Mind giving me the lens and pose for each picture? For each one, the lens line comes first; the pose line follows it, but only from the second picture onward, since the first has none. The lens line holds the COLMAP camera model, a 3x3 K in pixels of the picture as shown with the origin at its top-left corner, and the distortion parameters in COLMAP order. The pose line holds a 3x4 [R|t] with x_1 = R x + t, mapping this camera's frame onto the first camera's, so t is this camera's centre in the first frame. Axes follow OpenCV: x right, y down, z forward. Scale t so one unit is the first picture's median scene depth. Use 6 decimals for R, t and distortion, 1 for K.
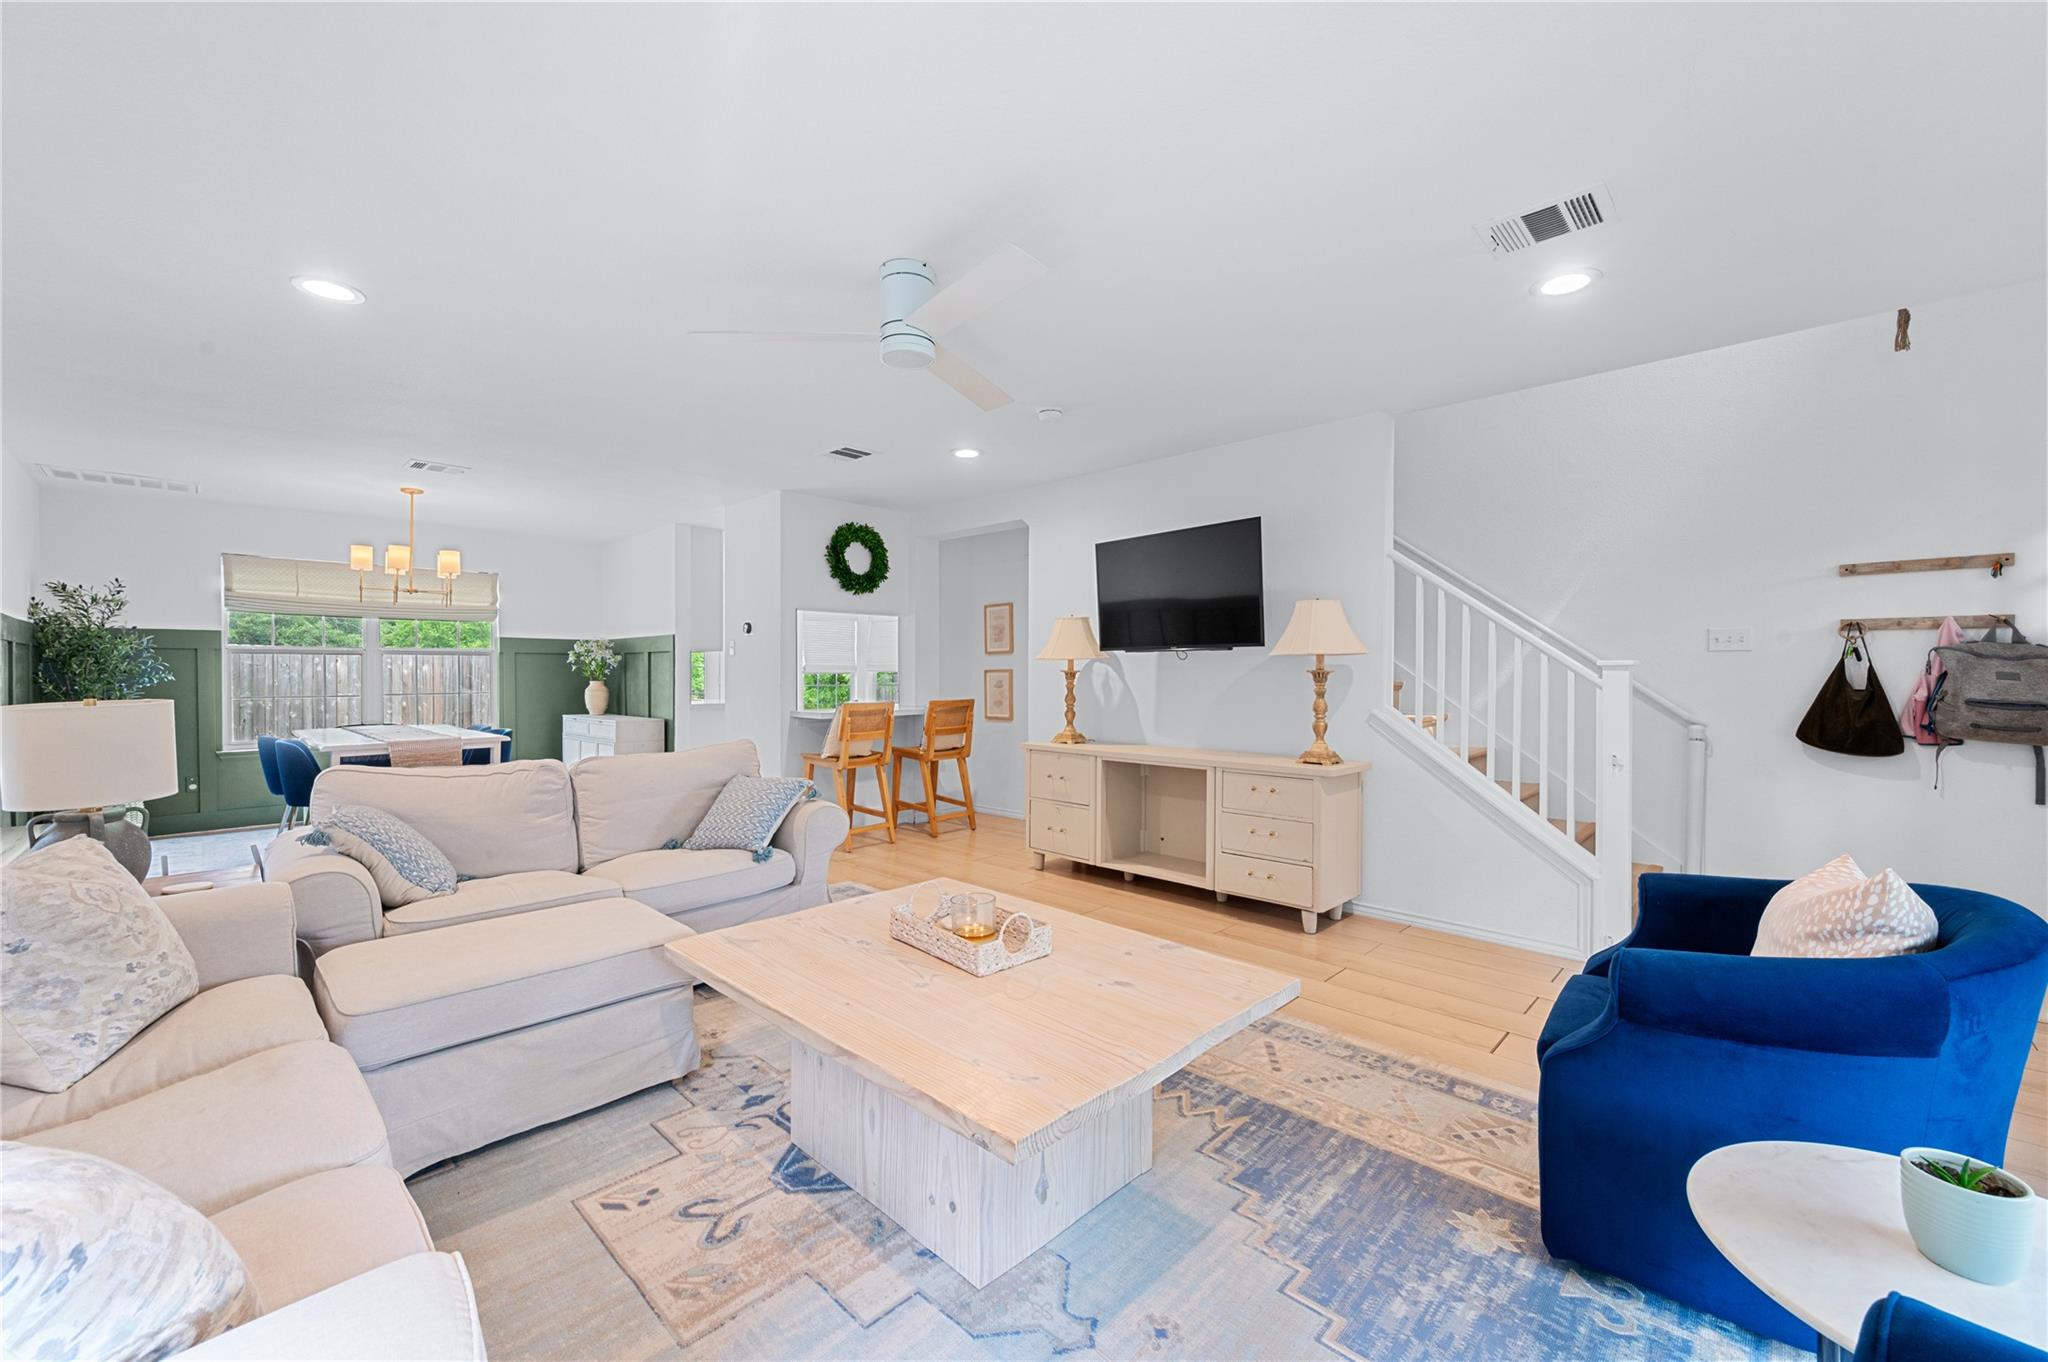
lens RADIAL K [[809.6, 0, 1027.8], [0, 809.6, 682.9], [0, 0, 1]] dist [0.002150, -0.000095]
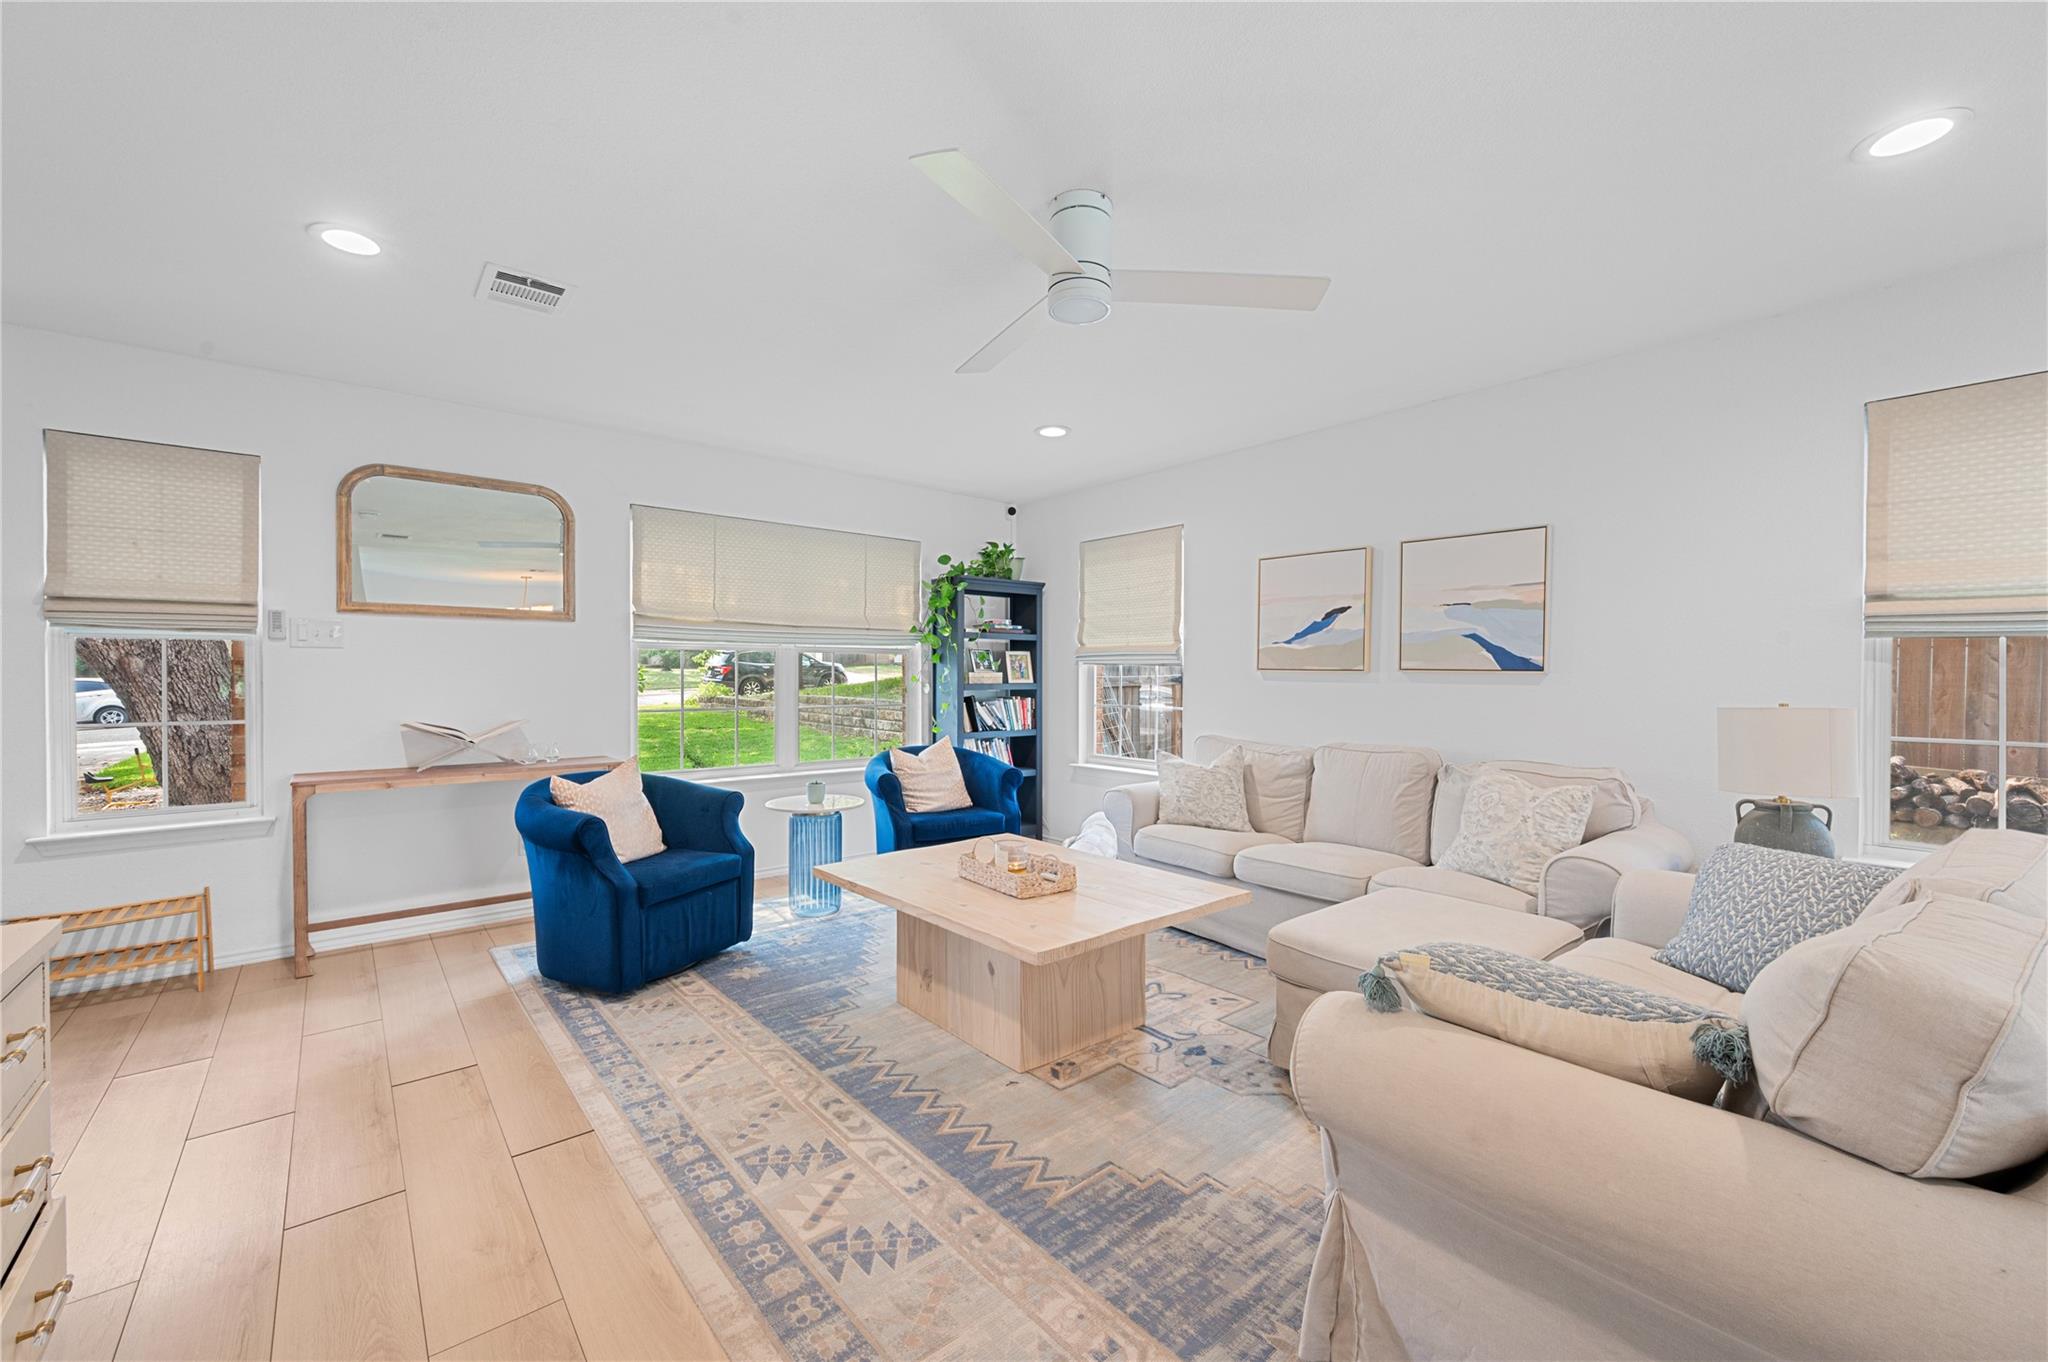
lens RADIAL K [[809.6, 0, 1027.8], [0, 809.6, 682.9], [0, 0, 1]] dist [0.002150, -0.000095]
pose [[-0.995104, -0.003647, 0.098764, -0.187288], [-0.001992, 0.999856, 0.016851, -0.021605], [-0.098811, 0.016572, -0.994968, 1.933606]]
